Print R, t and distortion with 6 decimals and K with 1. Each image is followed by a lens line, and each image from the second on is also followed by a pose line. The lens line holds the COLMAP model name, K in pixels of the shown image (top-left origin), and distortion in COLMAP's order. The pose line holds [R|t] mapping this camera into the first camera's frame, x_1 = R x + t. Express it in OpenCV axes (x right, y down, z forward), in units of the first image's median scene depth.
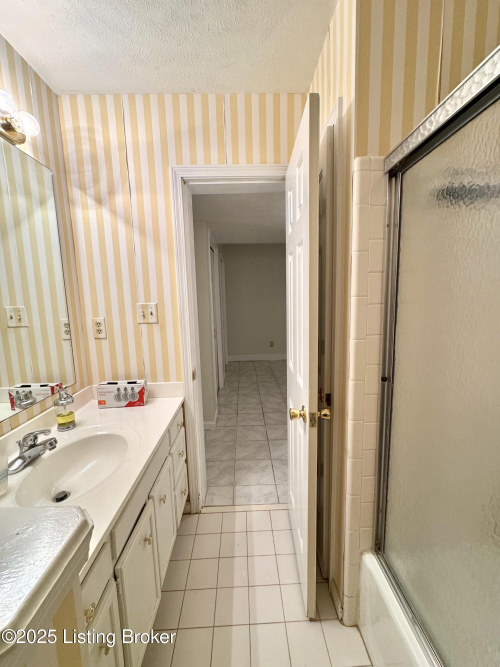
lens RADIAL K [[267.7, 0, 250.1], [0, 267.7, 332.9], [0, 0, 1]] dist [-0.004151, 0.000563]
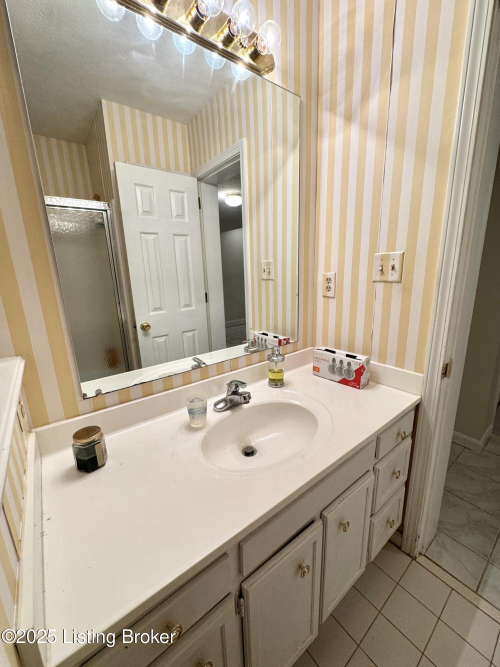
lens RADIAL K [[267.7, 0, 250.1], [0, 267.7, 332.9], [0, 0, 1]] dist [-0.004151, 0.000563]
pose [[0.590054, 0.195403, -0.783360, -0.009484], [-0.091140, 0.980189, 0.175851, 0.005741], [0.802203, -0.032366, 0.596174, 0.293461]]
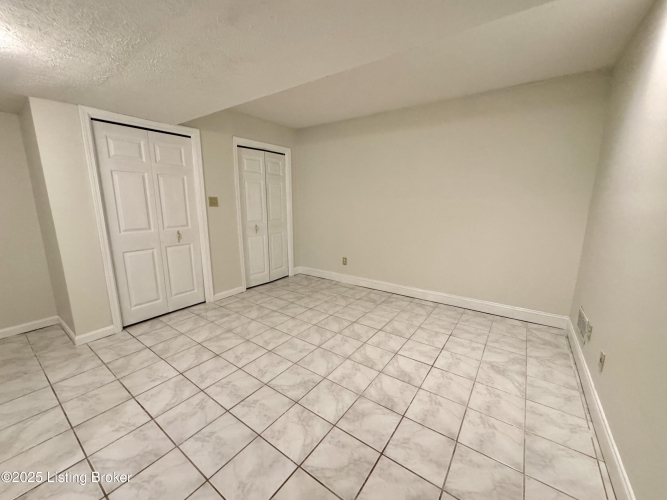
lens RADIAL K [[267.7, 0, 332.6], [0, 267.7, 249.4], [0, 0, 1]] dist [-0.004151, 0.000563]
pose [[0.792228, 0.140948, -0.593725, 1.791362], [-0.103720, 0.989904, 0.096603, -0.211020], [0.601347, -0.014951, 0.798848, 1.463108]]
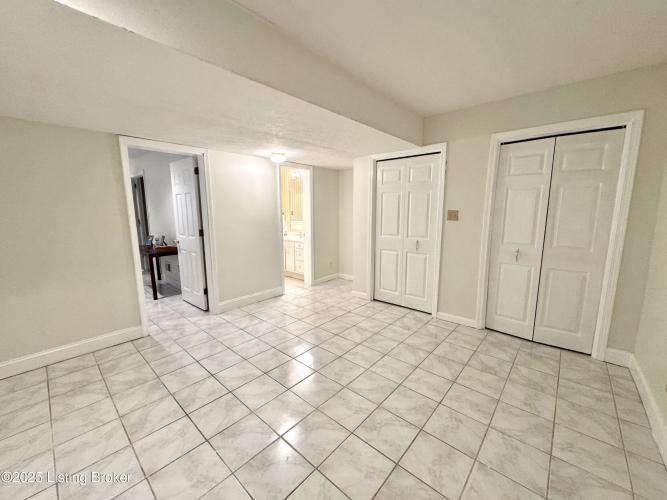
lens RADIAL K [[267.7, 0, 332.6], [0, 267.7, 249.4], [0, 0, 1]] dist [-0.004151, 0.000563]
pose [[-0.687711, 0.135609, -0.713207, 1.775378], [-0.074408, 0.964060, 0.255054, -0.481021], [0.722161, 0.228472, -0.652904, 3.328922]]
